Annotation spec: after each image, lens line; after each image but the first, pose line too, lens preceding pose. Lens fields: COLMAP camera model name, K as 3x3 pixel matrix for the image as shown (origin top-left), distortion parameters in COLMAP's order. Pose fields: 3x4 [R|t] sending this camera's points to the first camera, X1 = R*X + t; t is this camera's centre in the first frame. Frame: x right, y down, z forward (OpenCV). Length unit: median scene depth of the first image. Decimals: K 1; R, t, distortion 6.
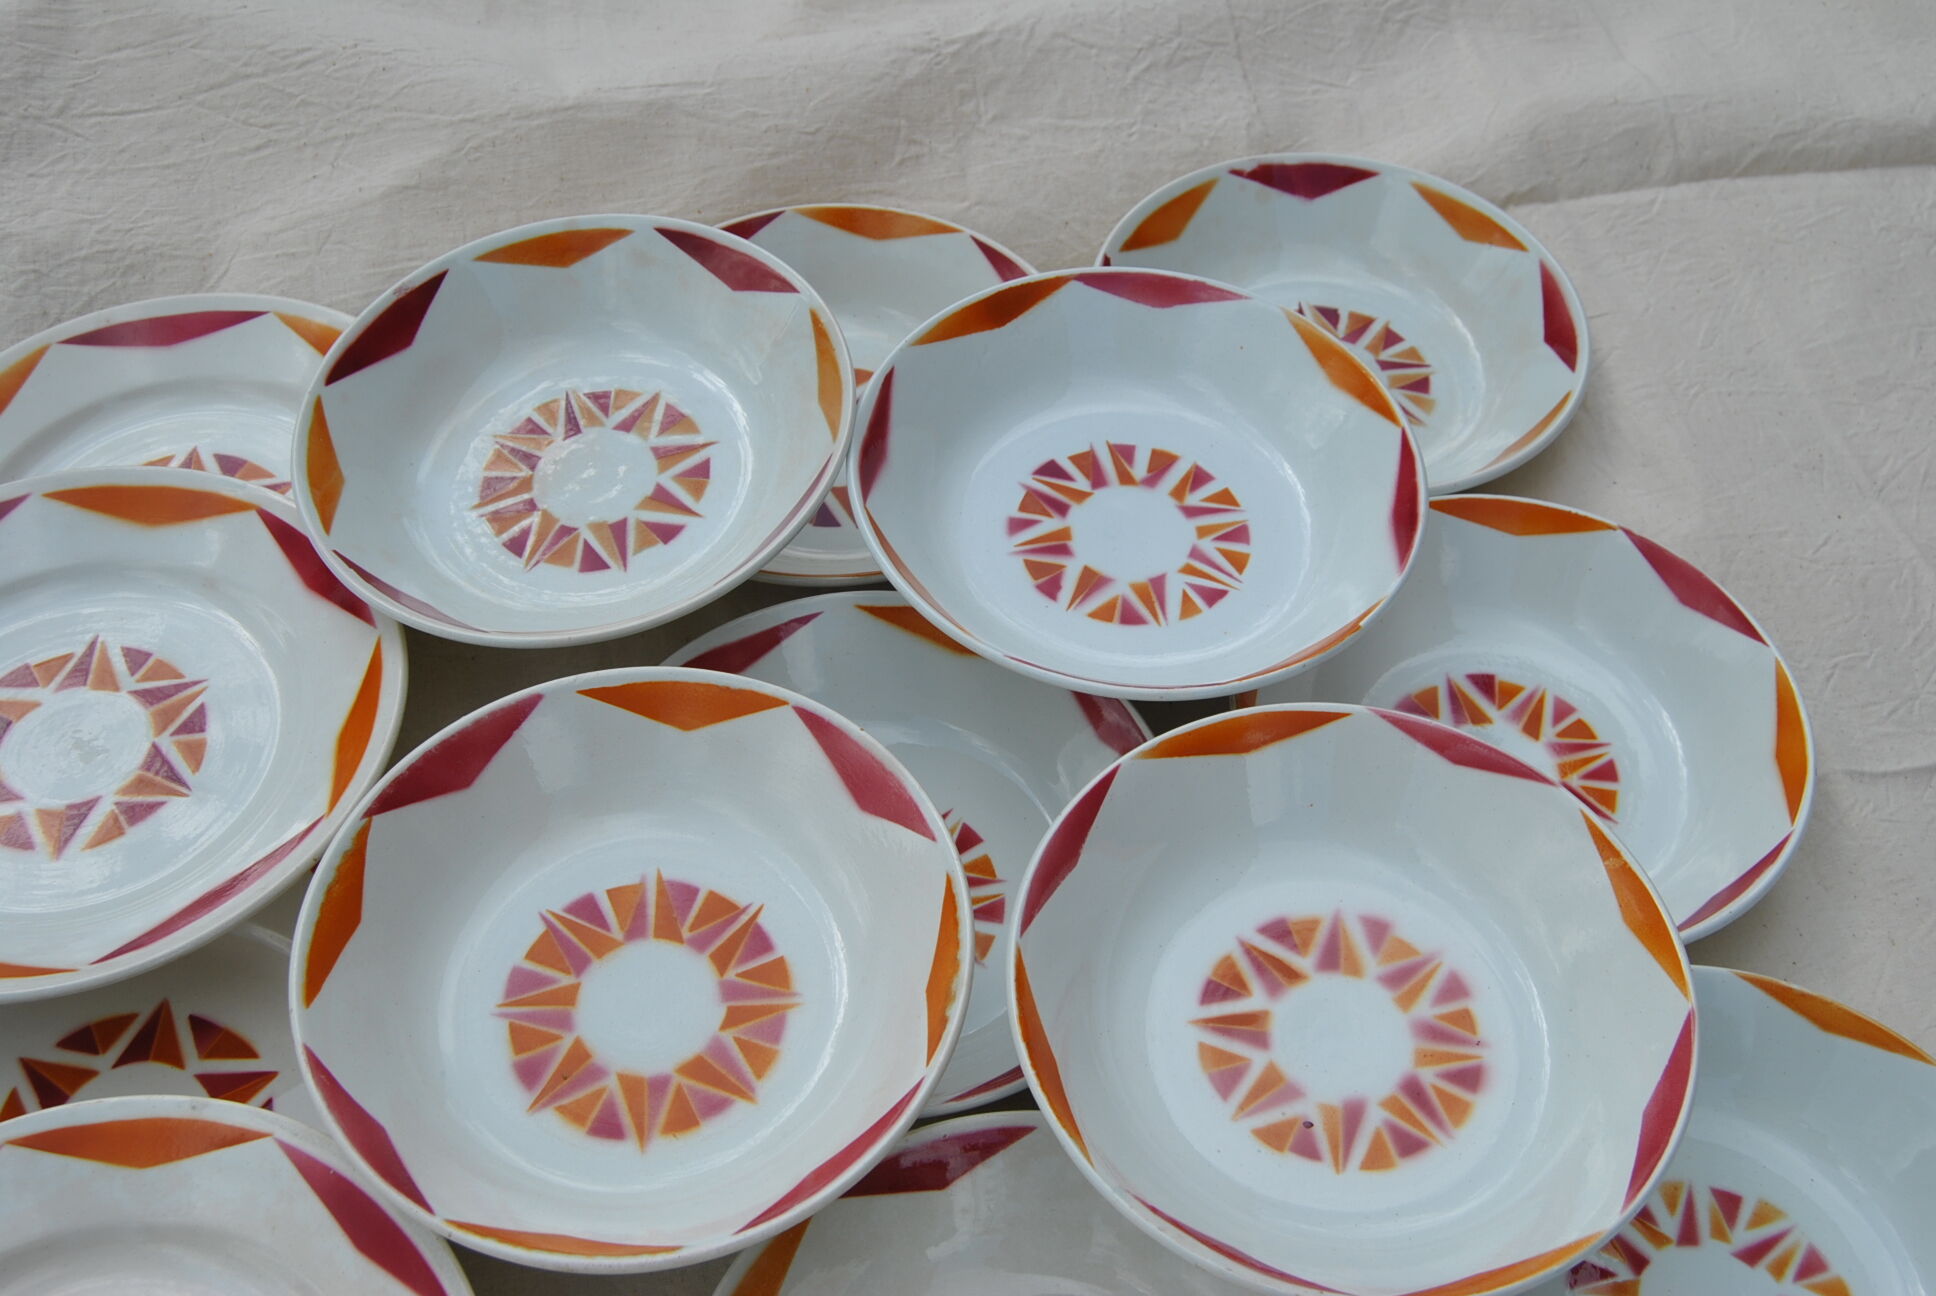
lens RADIAL K [[2207.8, 0, 982.1], [0, 2207.8, 637.0], [0, 0, 1]] dist [-0.057830, 0.000000]
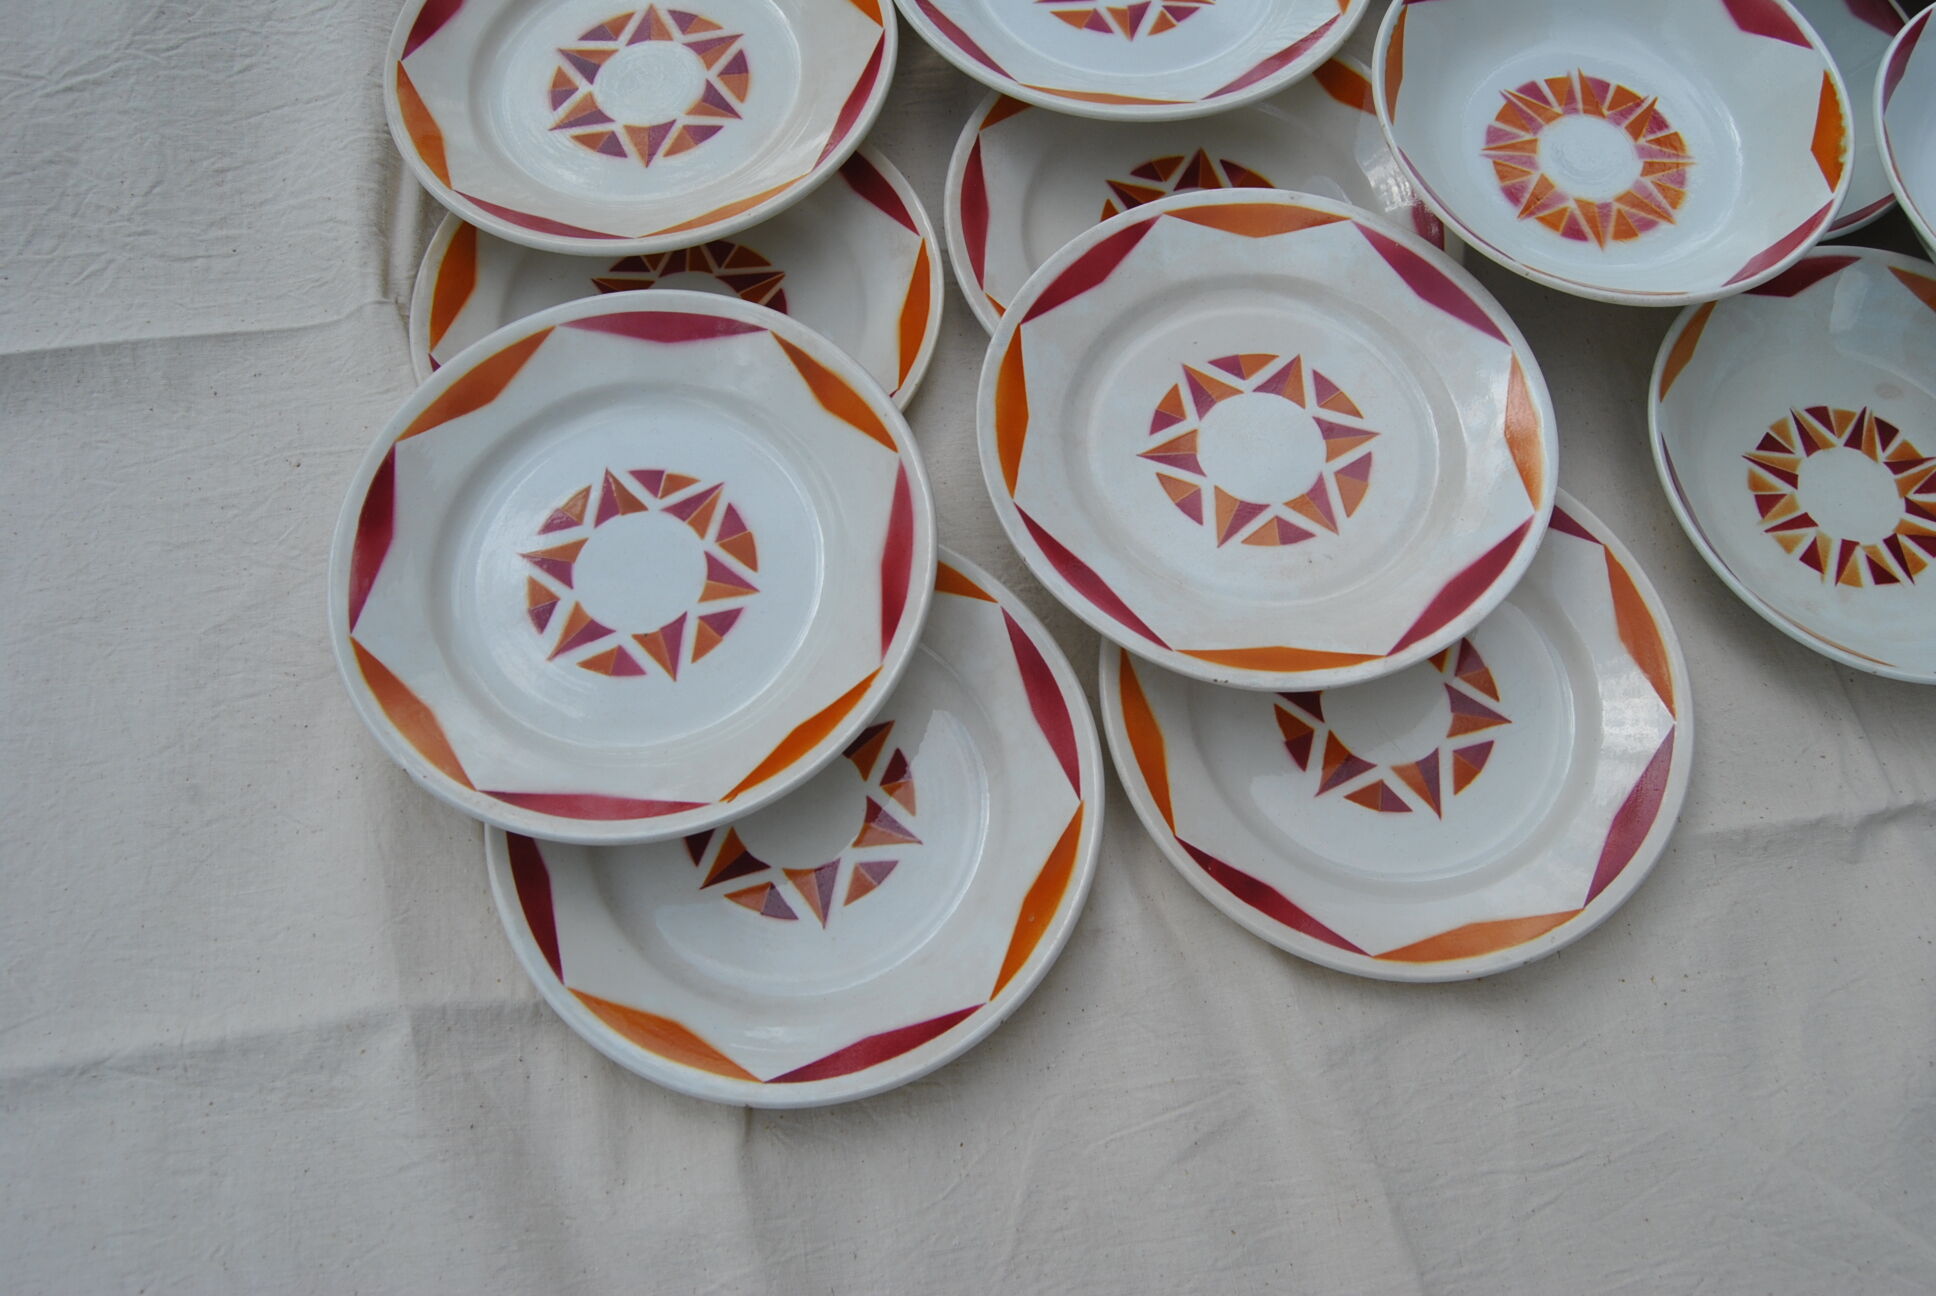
lens RADIAL K [[1611.1, 0, 975.9], [0, 1611.1, 639.6], [0, 0, 1]] dist [-0.089686, 0.029679]
pose [[0.995551, 0.070077, -0.062990, -0.371438], [-0.050104, 0.959862, 0.275962, 0.166548], [0.079800, -0.271578, 0.959102, -0.069656]]
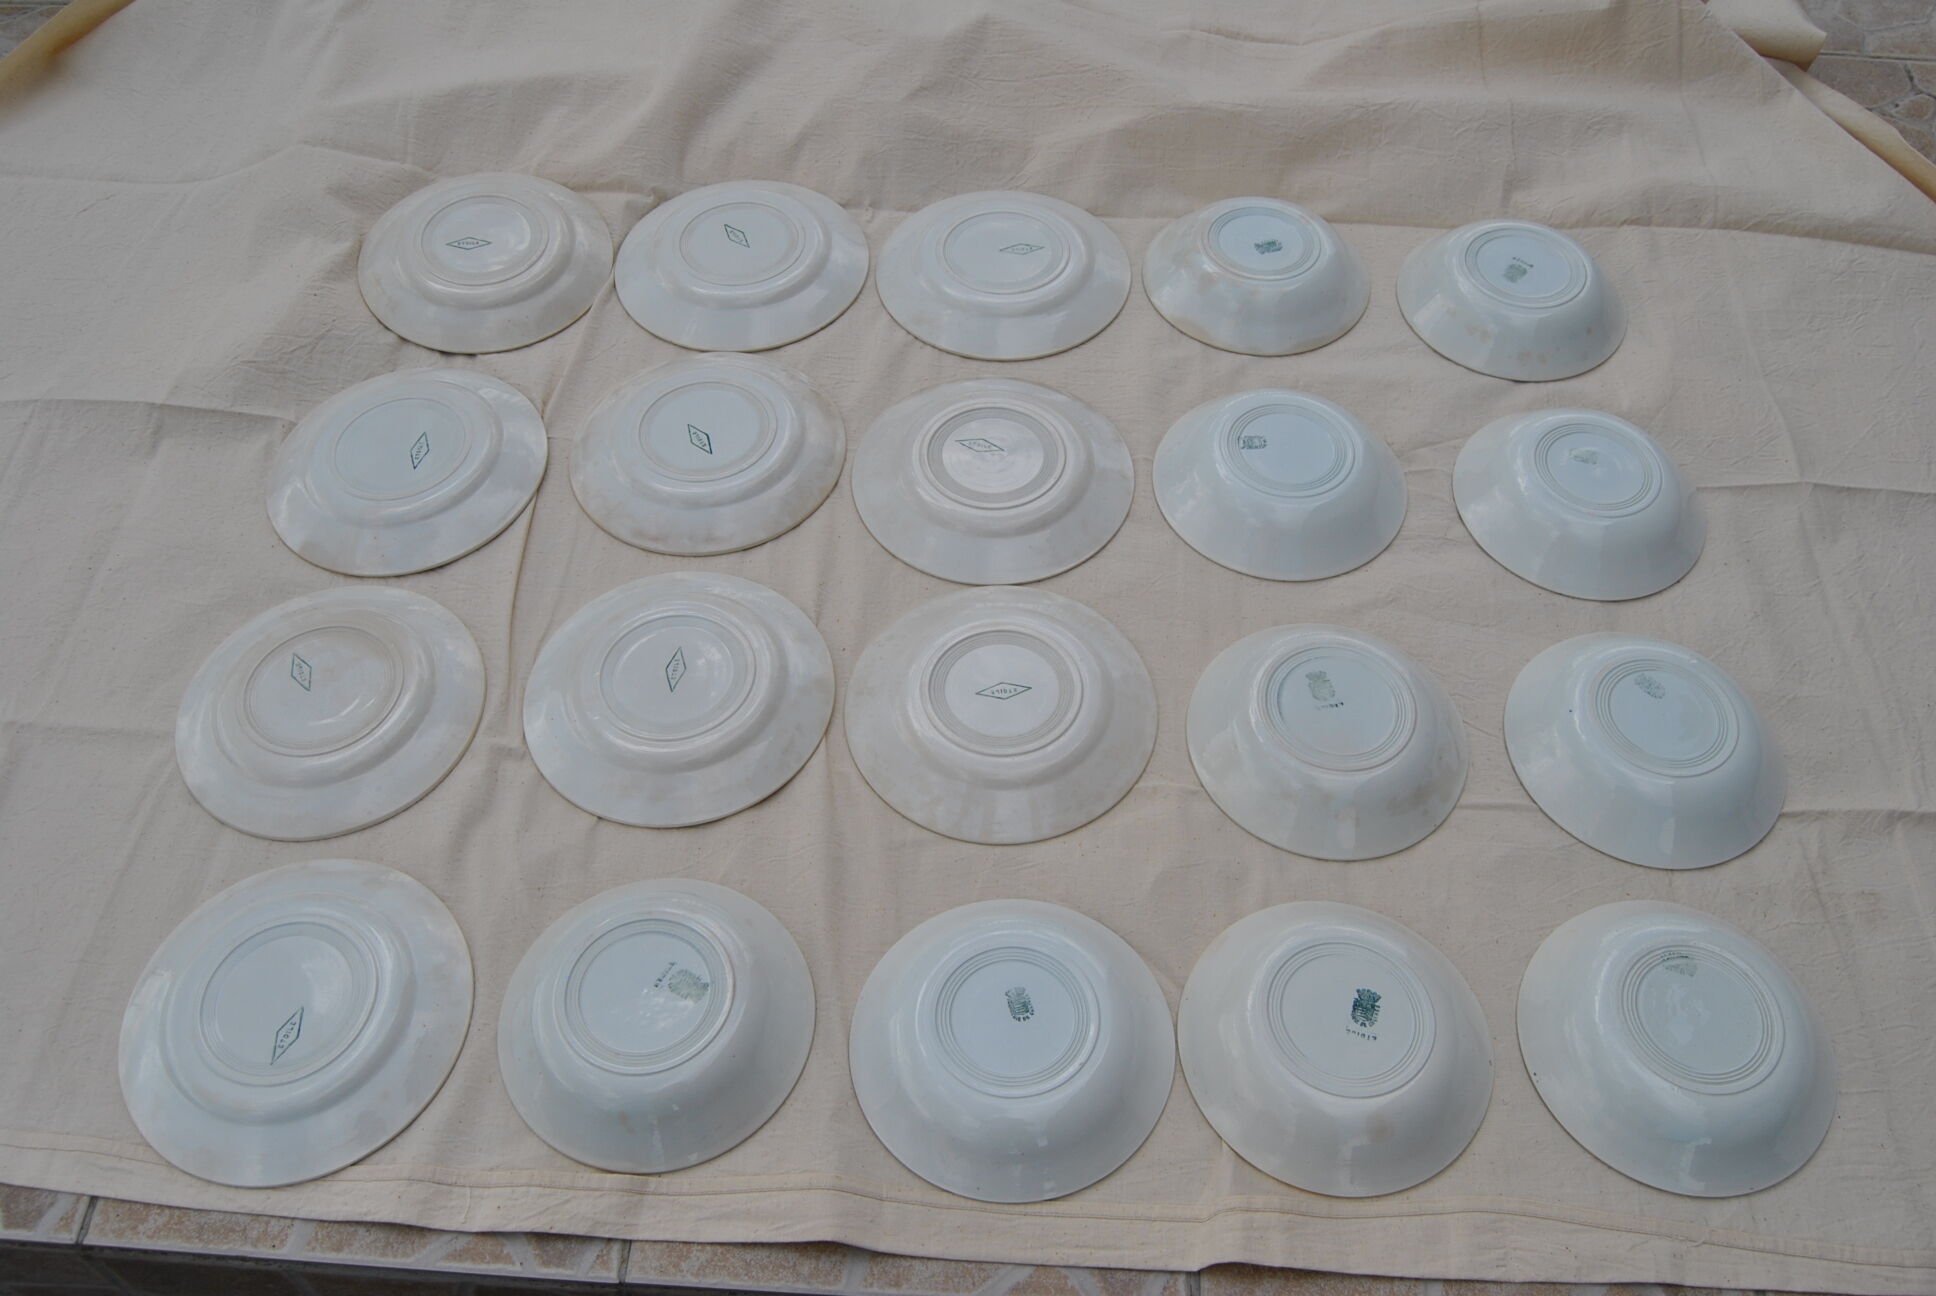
lens RADIAL K [[1683.7, 0, 964.8], [0, 1683.7, 641.2], [0, 0, 1]] dist [-0.087611, 0.031897]
pose [[0.957806, 0.208756, -0.197557, 0.037702], [-0.202035, 0.977899, 0.053816, 0.275548], [0.204425, -0.011632, 0.978813, -0.791686]]
